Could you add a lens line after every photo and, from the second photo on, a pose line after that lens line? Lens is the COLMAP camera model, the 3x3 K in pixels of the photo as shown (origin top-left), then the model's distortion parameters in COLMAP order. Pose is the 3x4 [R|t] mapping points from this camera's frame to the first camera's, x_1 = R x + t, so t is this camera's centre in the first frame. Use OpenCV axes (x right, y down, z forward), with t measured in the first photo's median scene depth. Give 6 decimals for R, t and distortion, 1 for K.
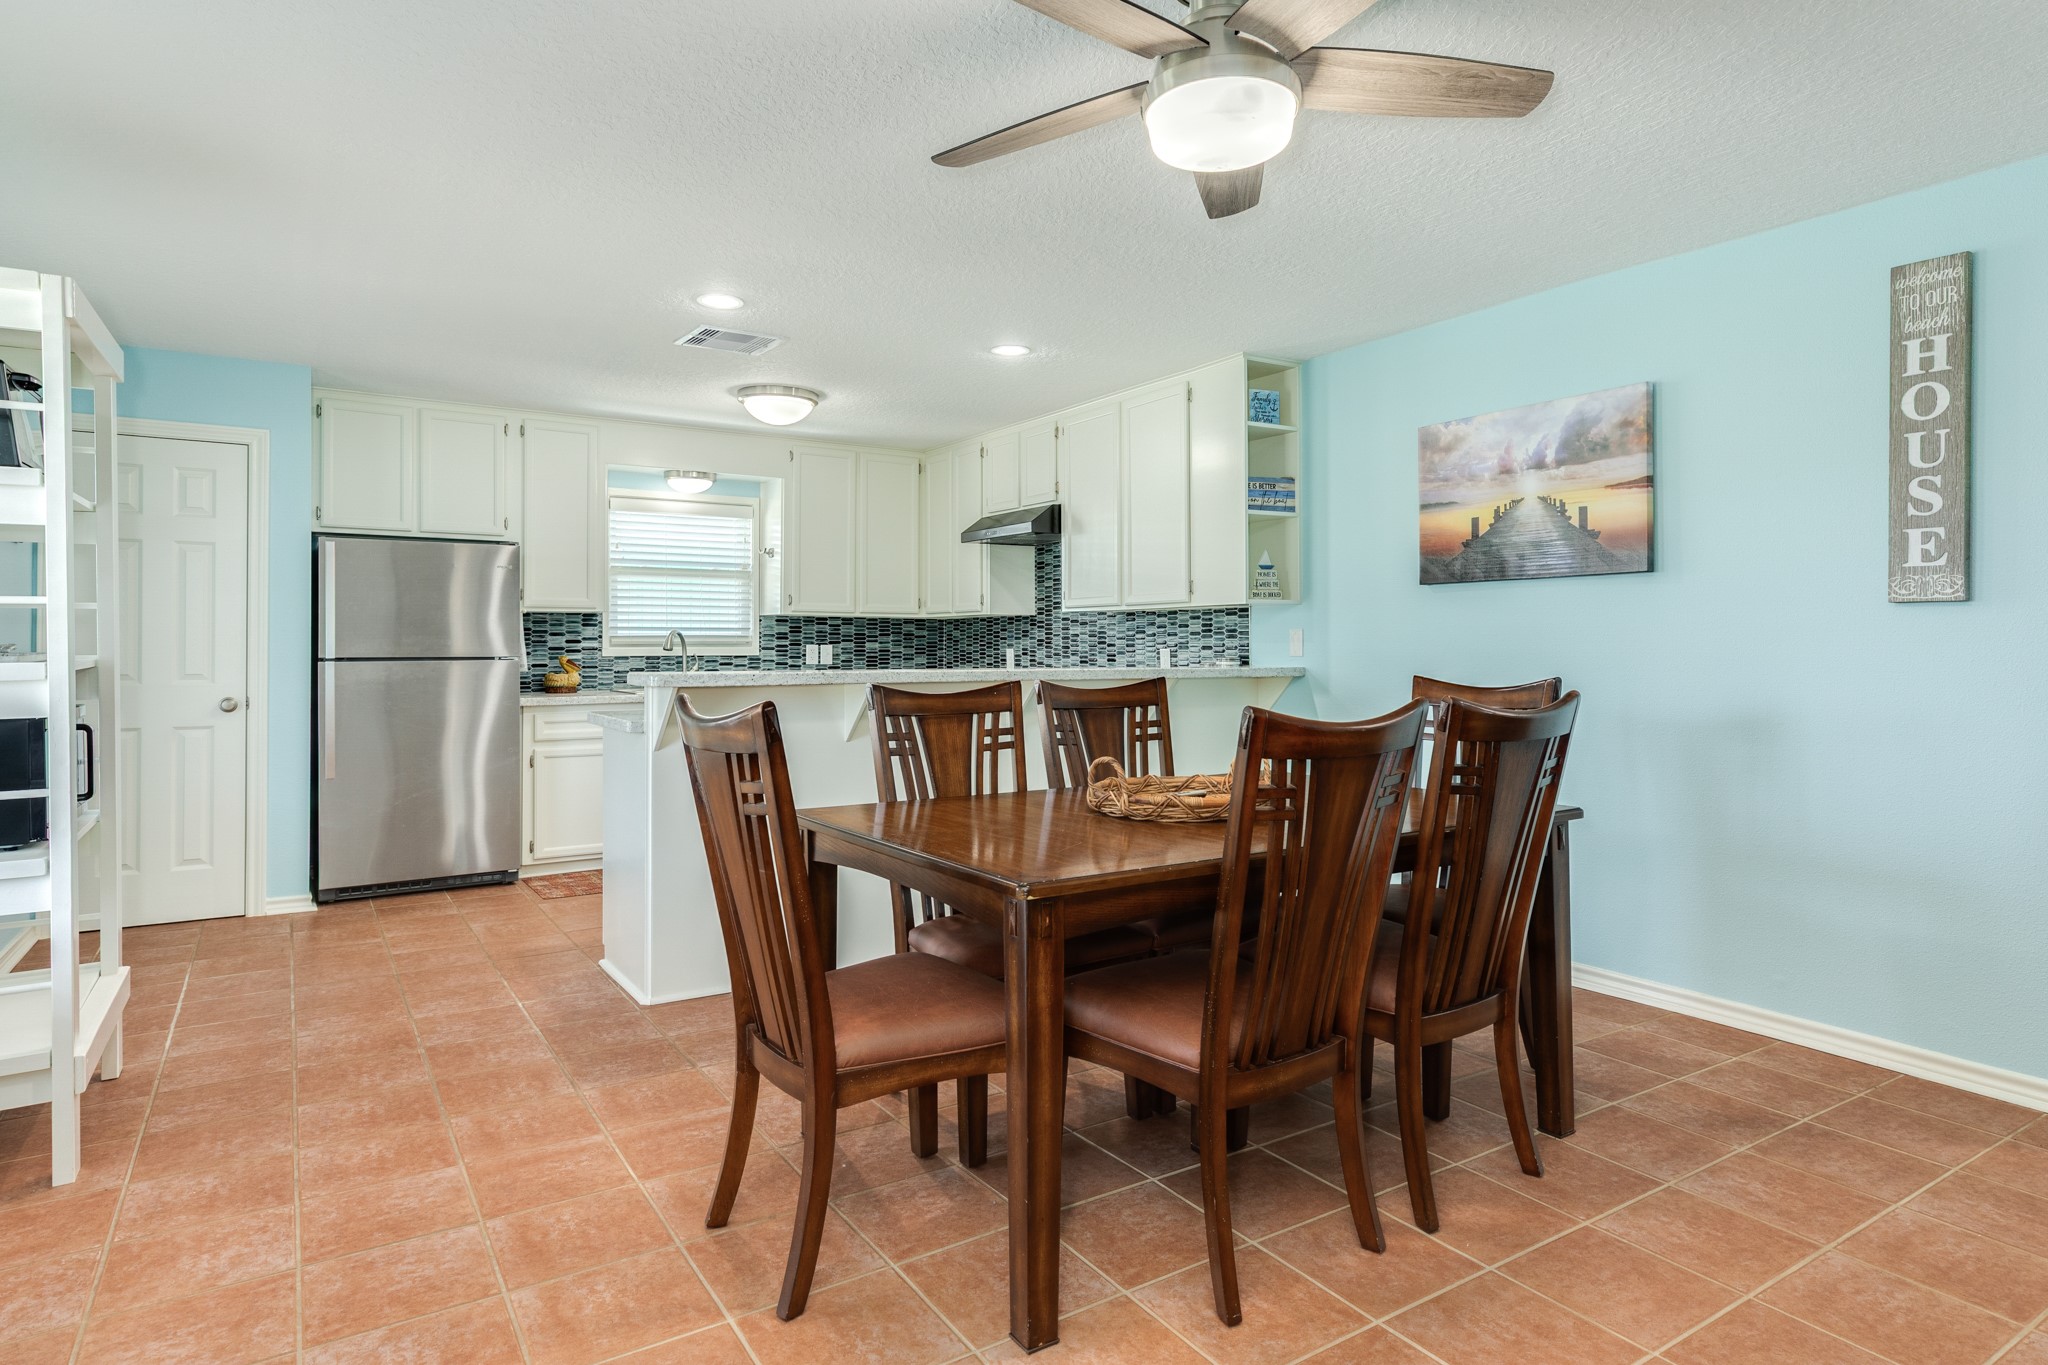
lens RADIAL K [[1127.1, 0, 1020.3], [0, 1127.1, 643.3], [0, 0, 1]] dist [0.005118, -0.001214]
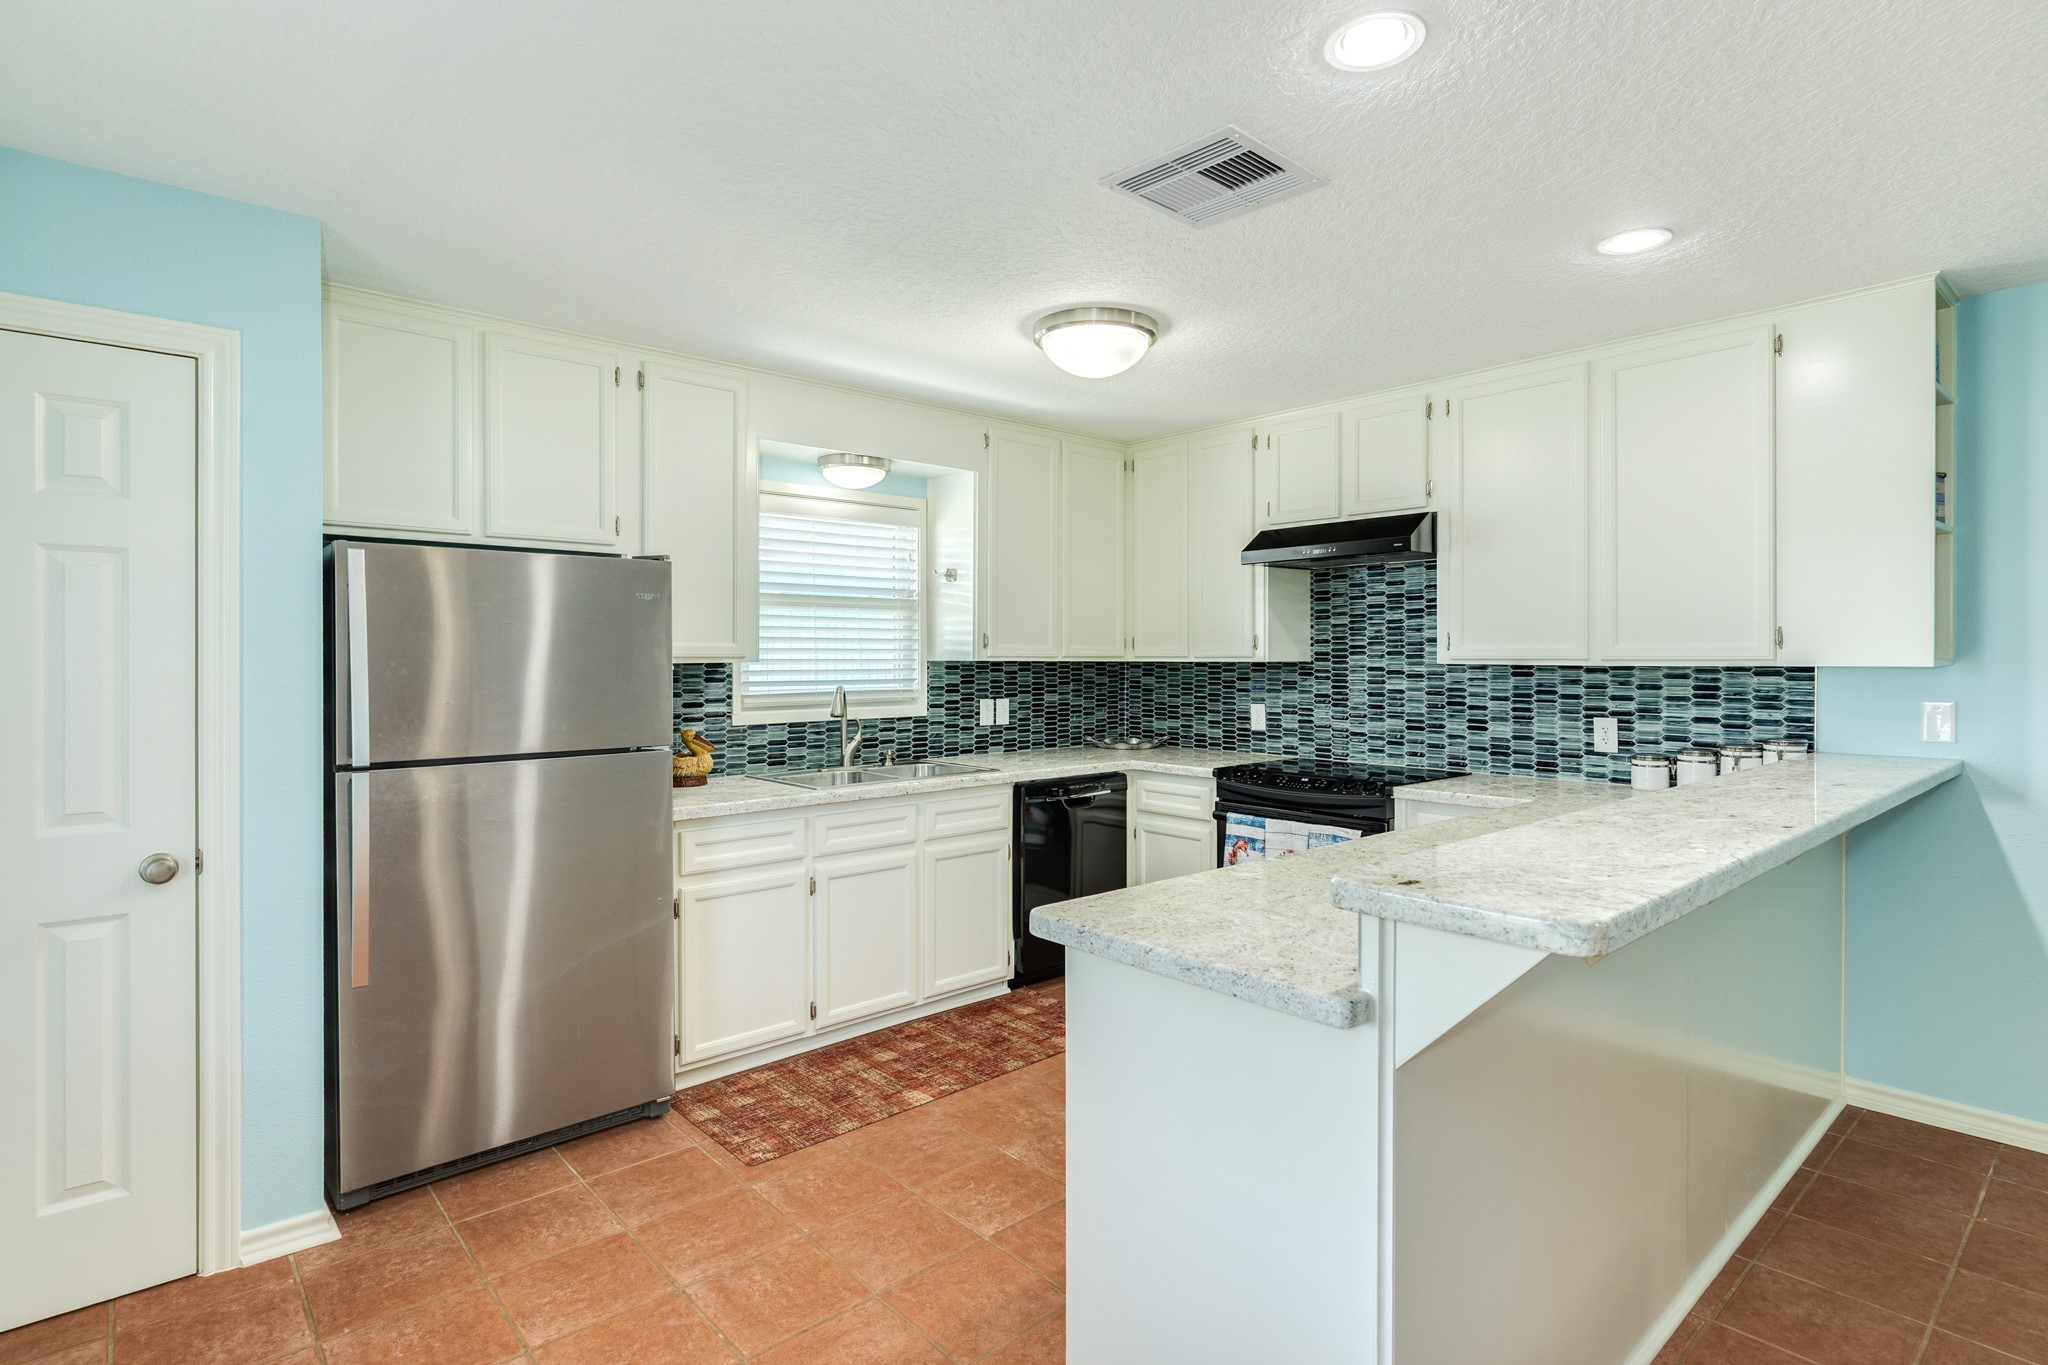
lens RADIAL K [[1017.8, 0, 1023.7], [0, 1017.8, 662.7], [0, 0, 1]] dist [-0.005151, 0.001043]
pose [[0.989096, -0.001974, 0.147262, -0.370623], [0.000899, 0.999972, 0.007371, -0.039587], [-0.147273, -0.007158, 0.989070, 0.476007]]
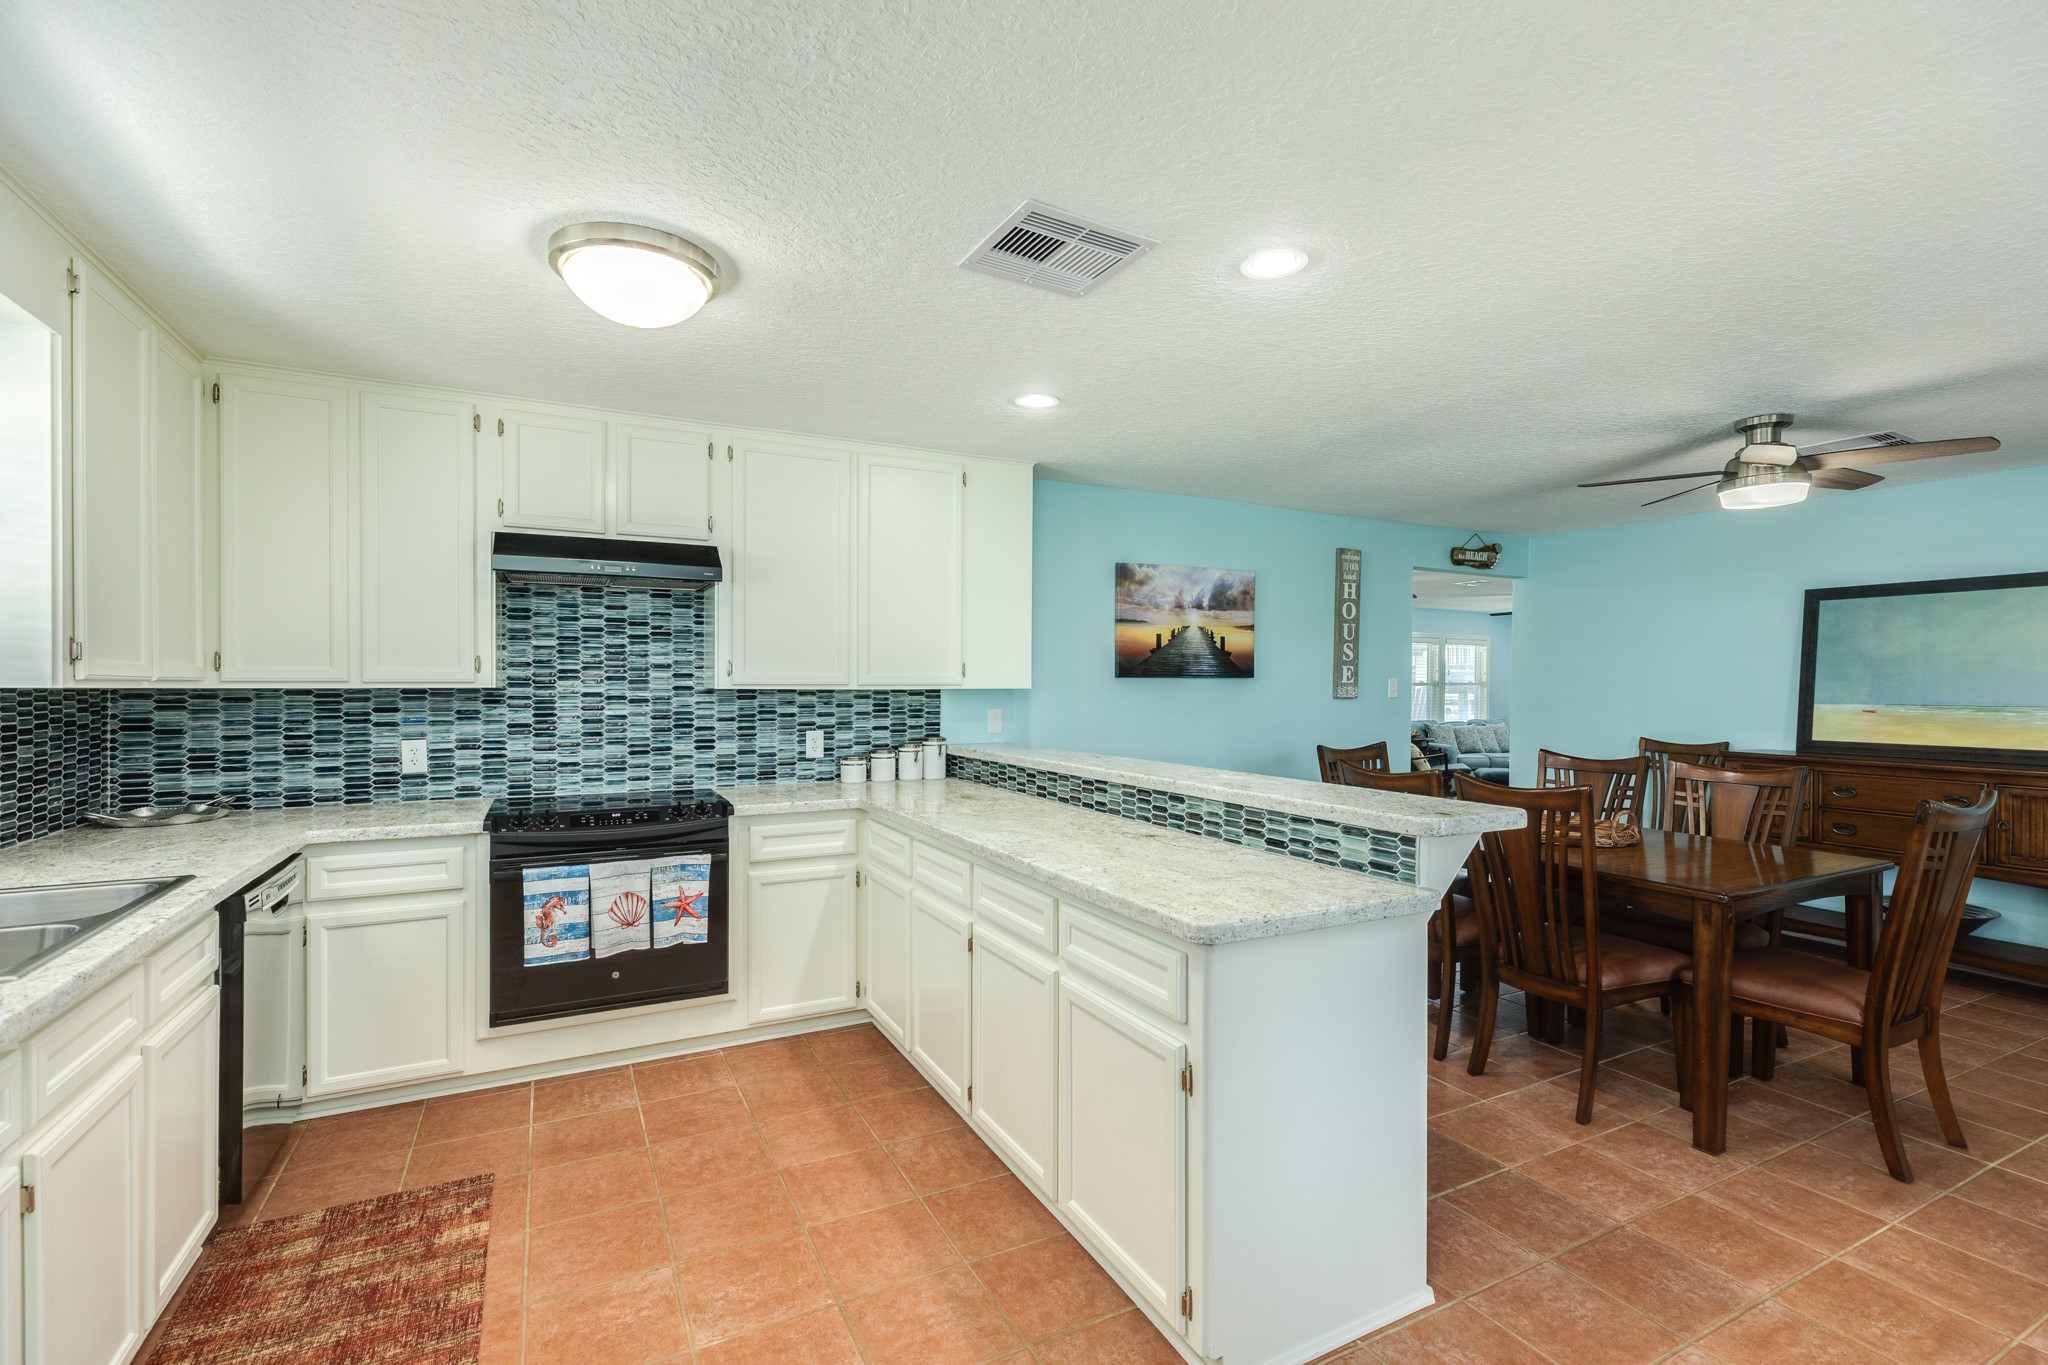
lens RADIAL K [[921.1, 0, 1023.4], [0, 921.1, 688.3], [0, 0, 1]] dist [0.007840, -0.001280]
pose [[0.101315, -0.006345, 0.994834, -0.660389], [-0.003754, 0.999970, 0.006760, -0.039219], [-0.994847, -0.004420, 0.101288, 0.859297]]
